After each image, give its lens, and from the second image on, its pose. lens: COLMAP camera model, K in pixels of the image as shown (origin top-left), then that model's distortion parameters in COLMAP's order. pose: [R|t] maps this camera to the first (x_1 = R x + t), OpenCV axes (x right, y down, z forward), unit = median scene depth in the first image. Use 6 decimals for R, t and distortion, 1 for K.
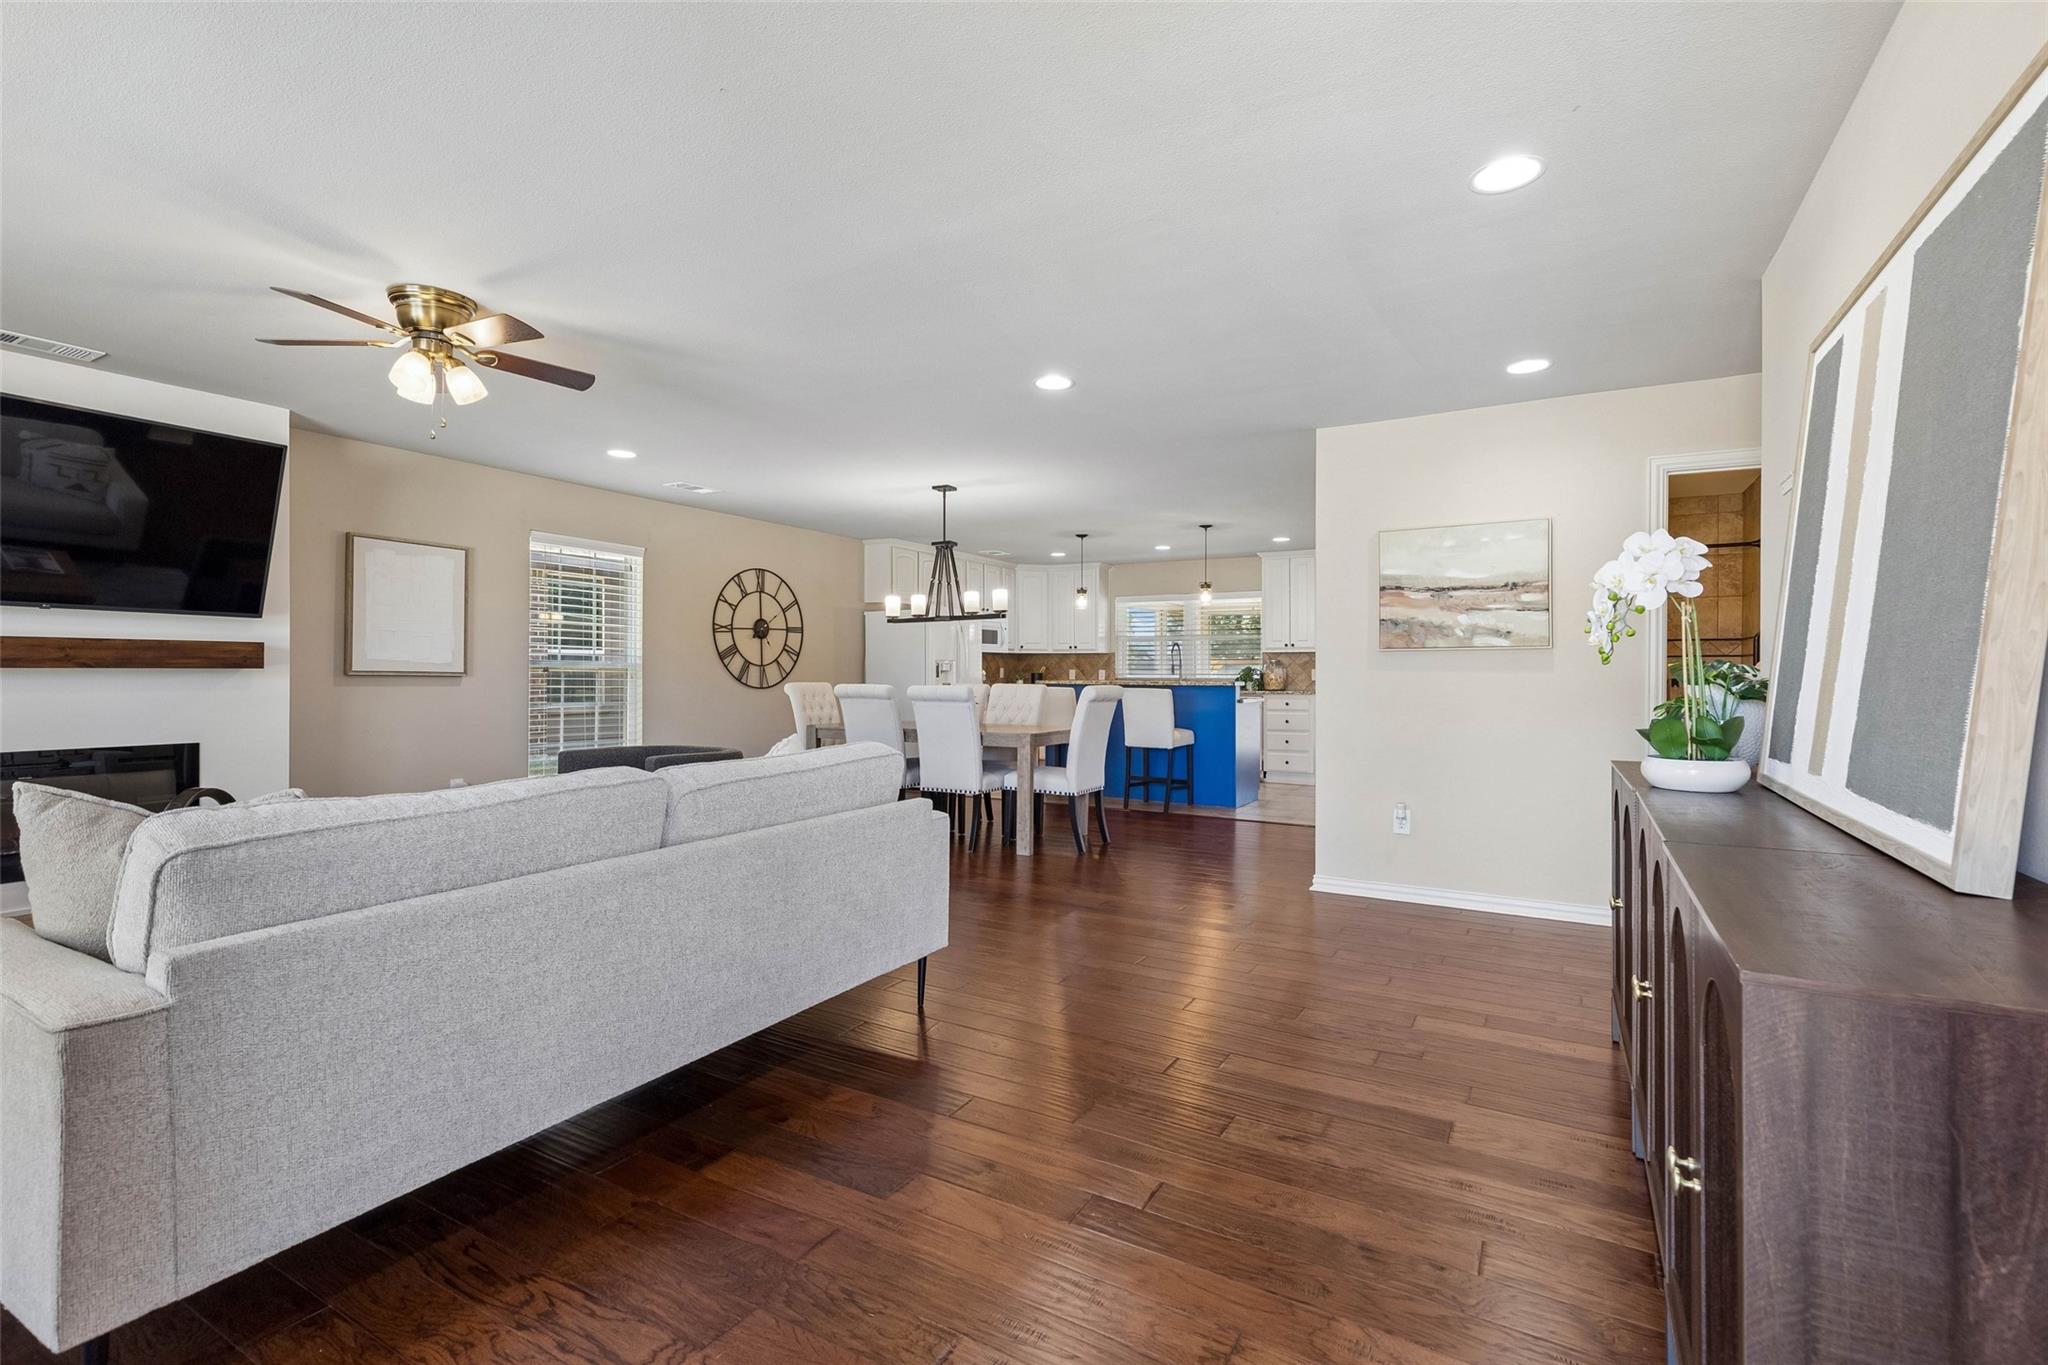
lens RADIAL K [[924.4, 0, 1034.7], [0, 924.4, 670.0], [0, 0, 1]] dist [0.004938, -0.000310]
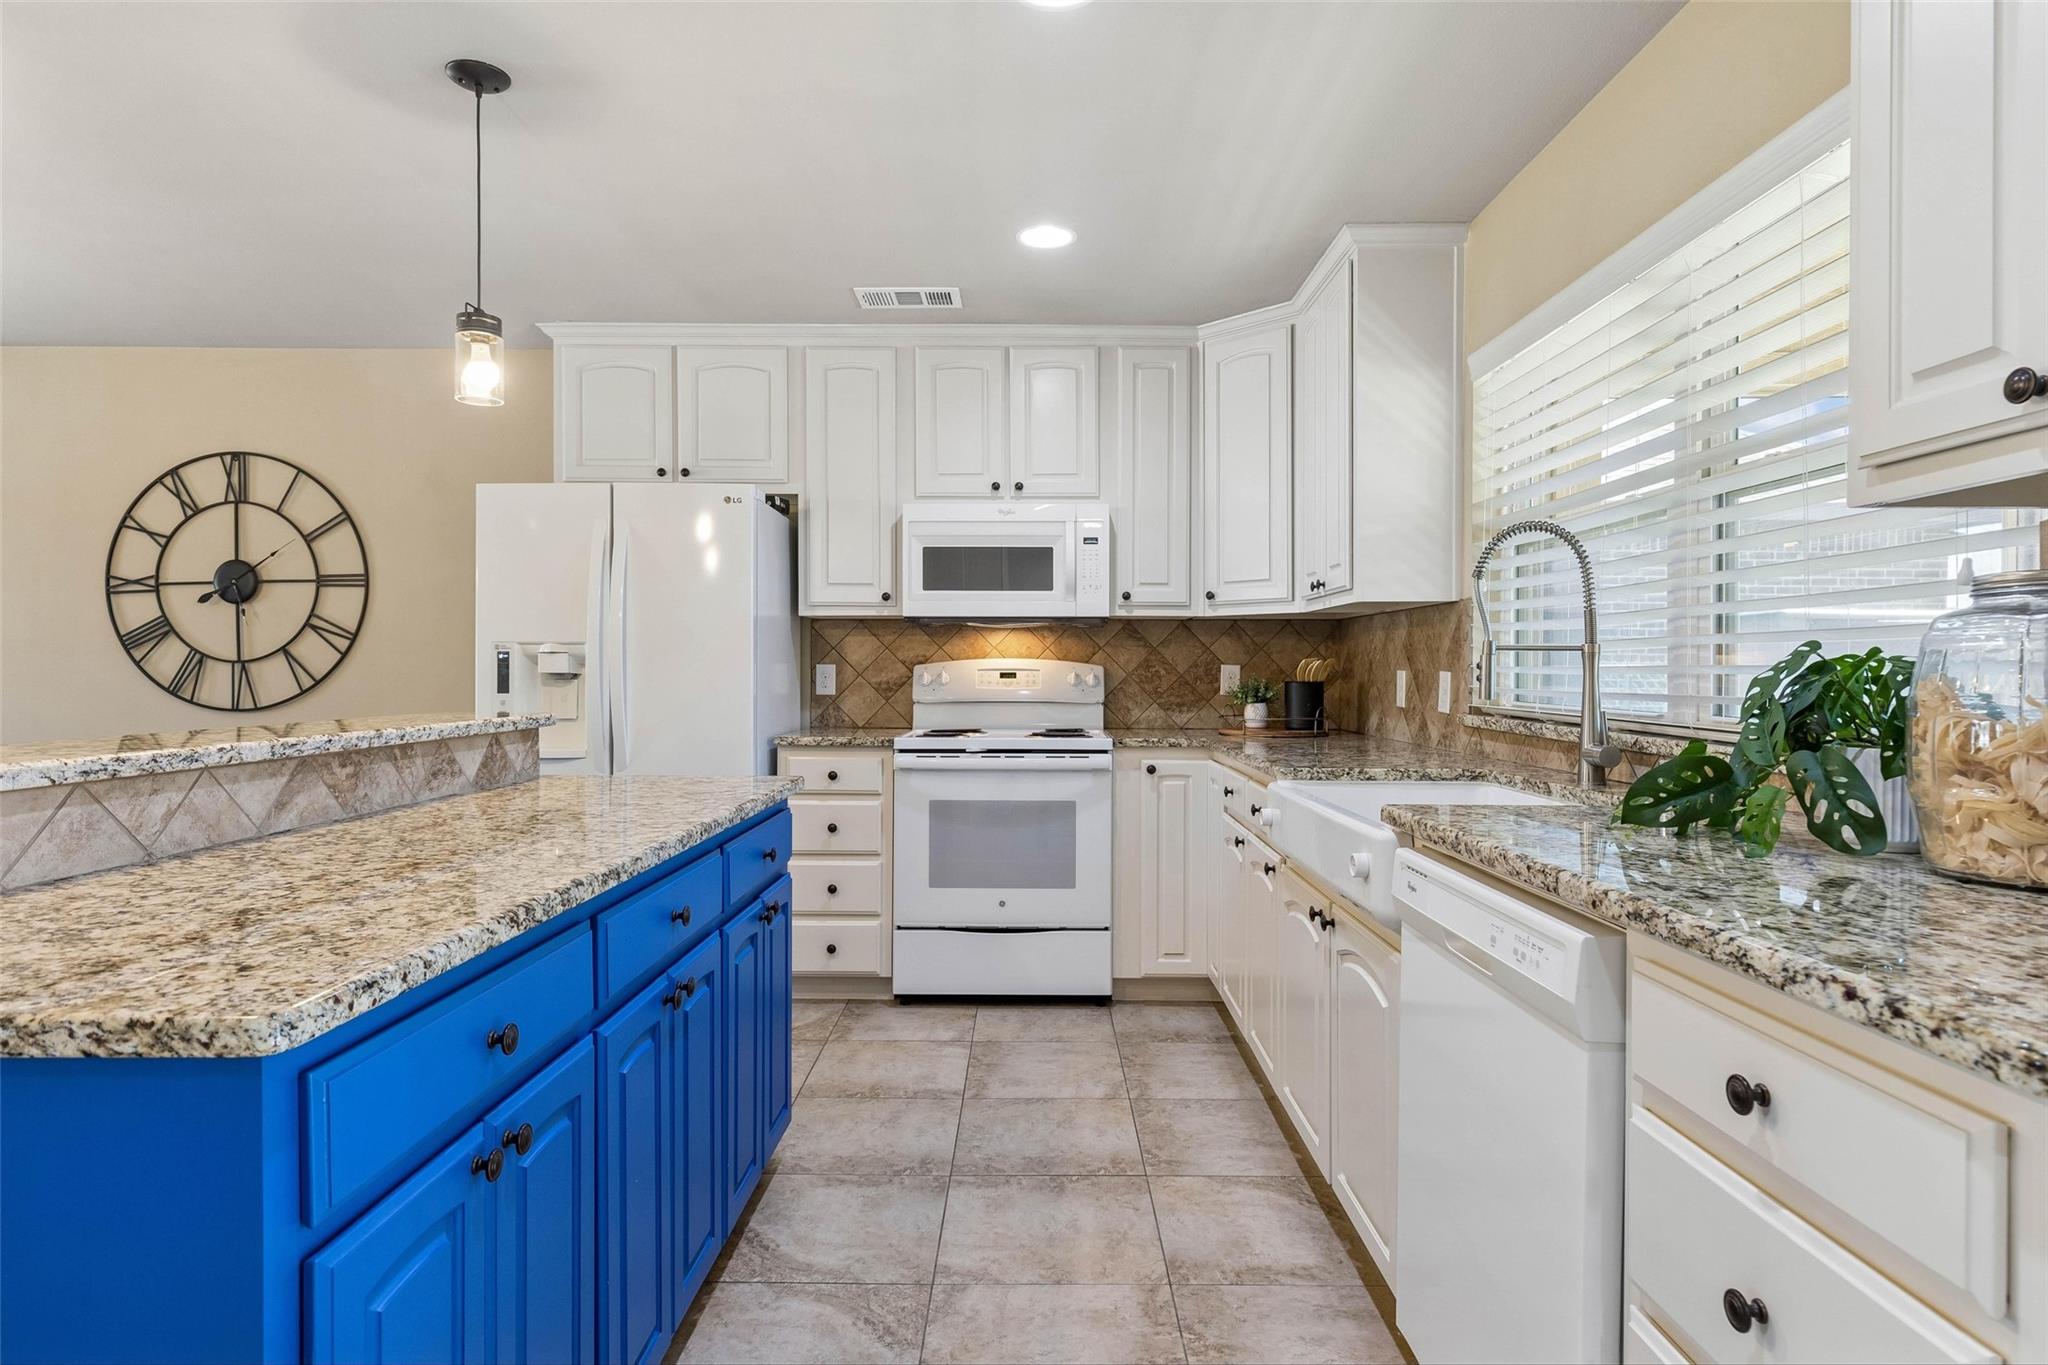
lens RADIAL K [[1165.8, 0, 1028.7], [0, 1165.8, 678.6], [0, 0, 1]] dist [-0.026253, -0.001238]
pose [[0.493649, 0.003204, -0.869656, 0.411877], [-0.002036, 0.999995, 0.002529, 0.001399], [0.869659, 0.000523, 0.493653, 1.099940]]
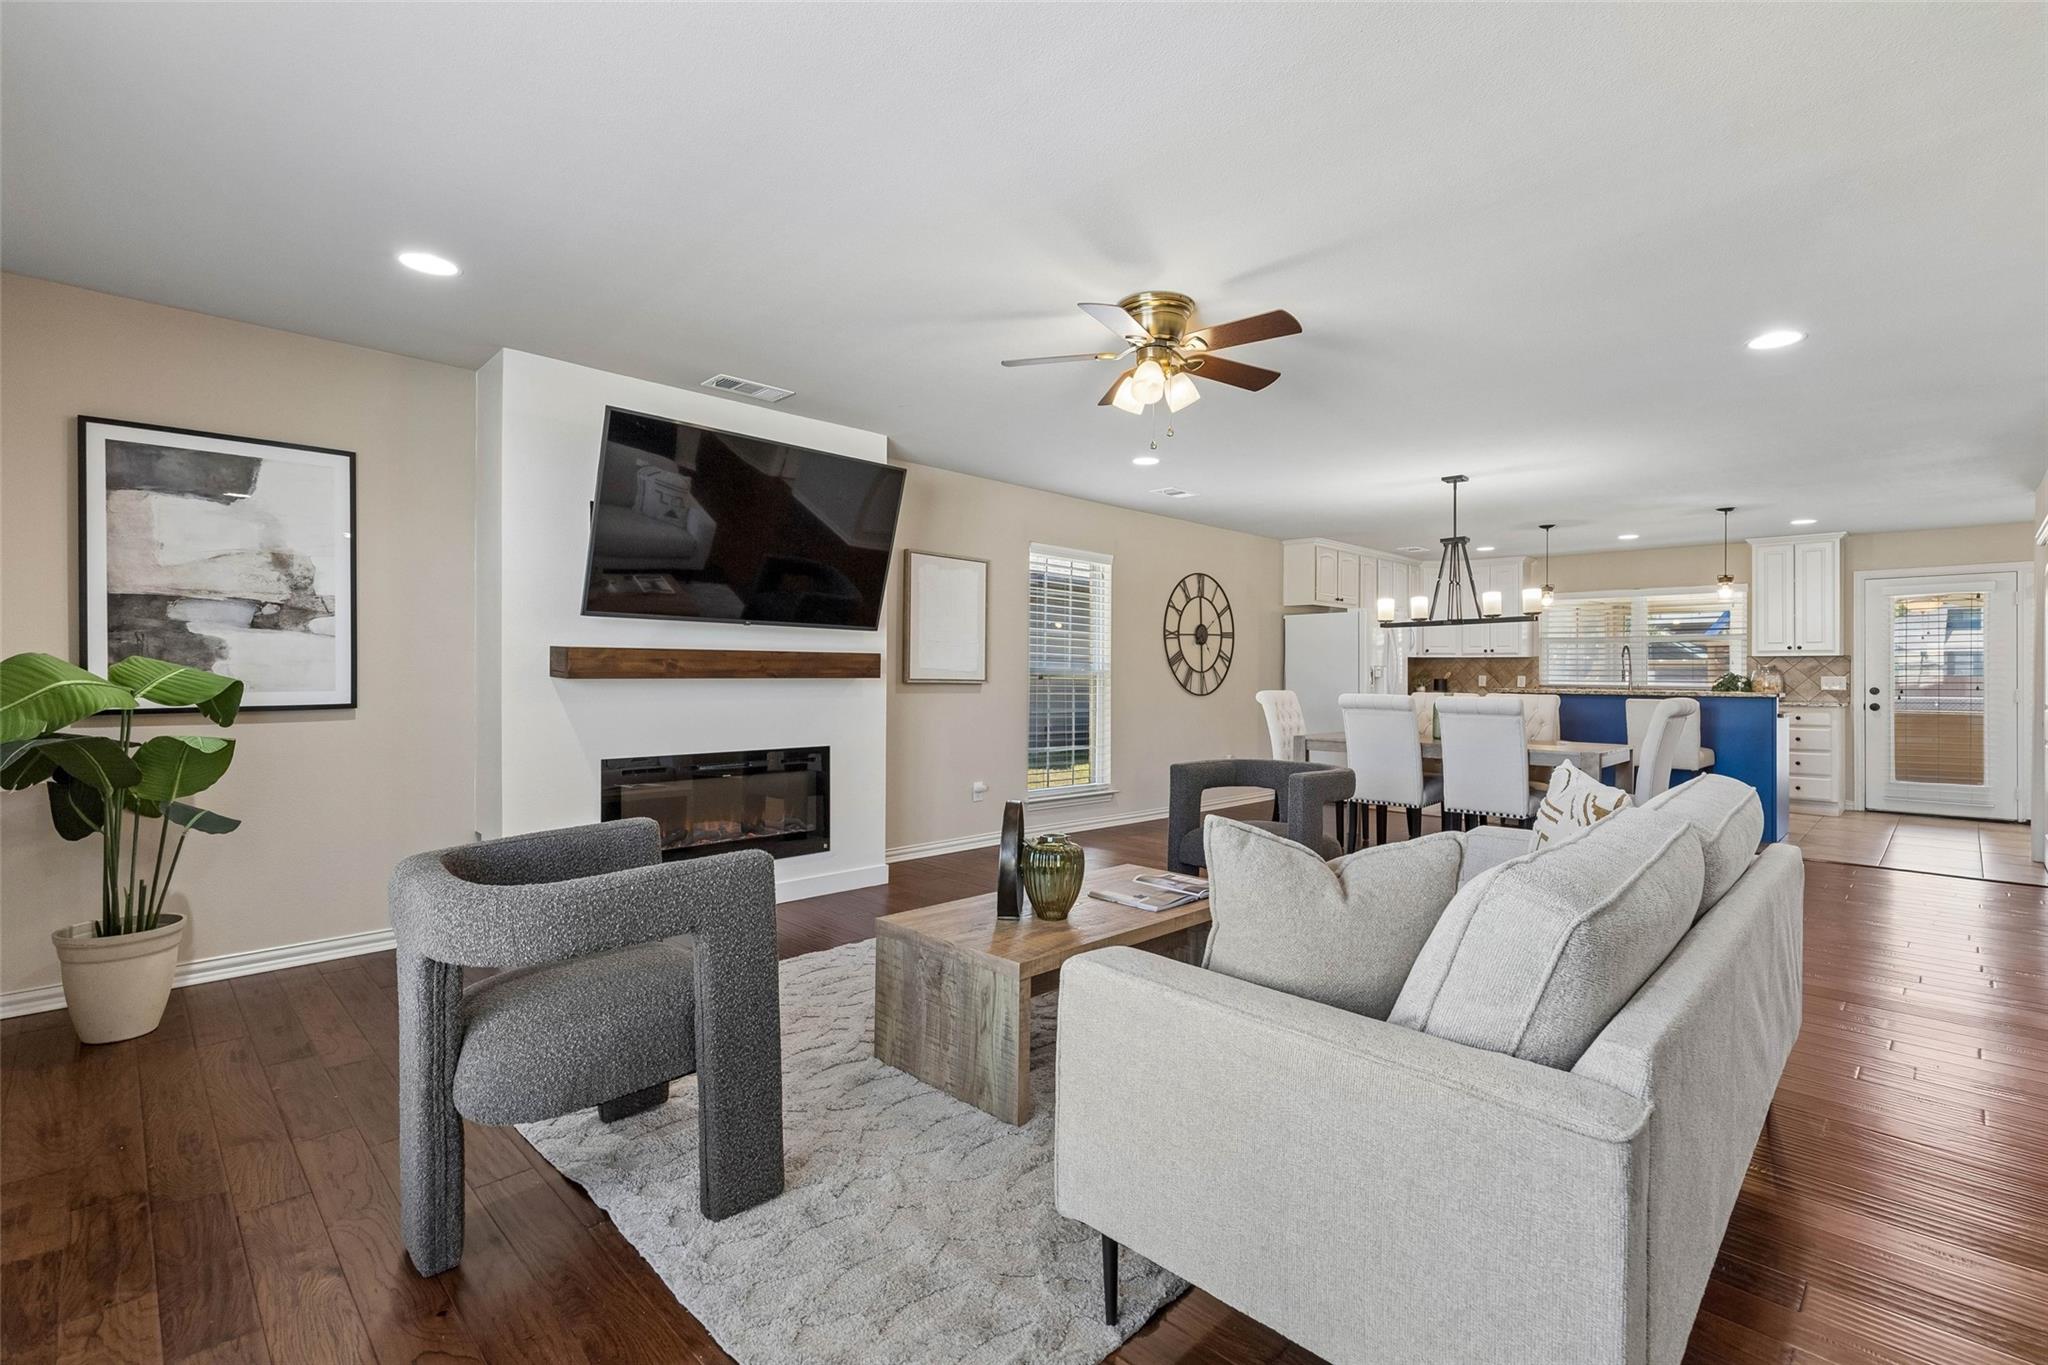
lens RADIAL K [[924.4, 0, 1032.4], [0, 924.4, 671.7], [0, 0, 1]] dist [0.004938, -0.000310]
pose [[0.964342, 0.002053, -0.264651, -0.216922], [-0.001957, 0.999998, 0.000626, -0.005709], [0.264651, -0.000085, 0.964344, 0.008395]]
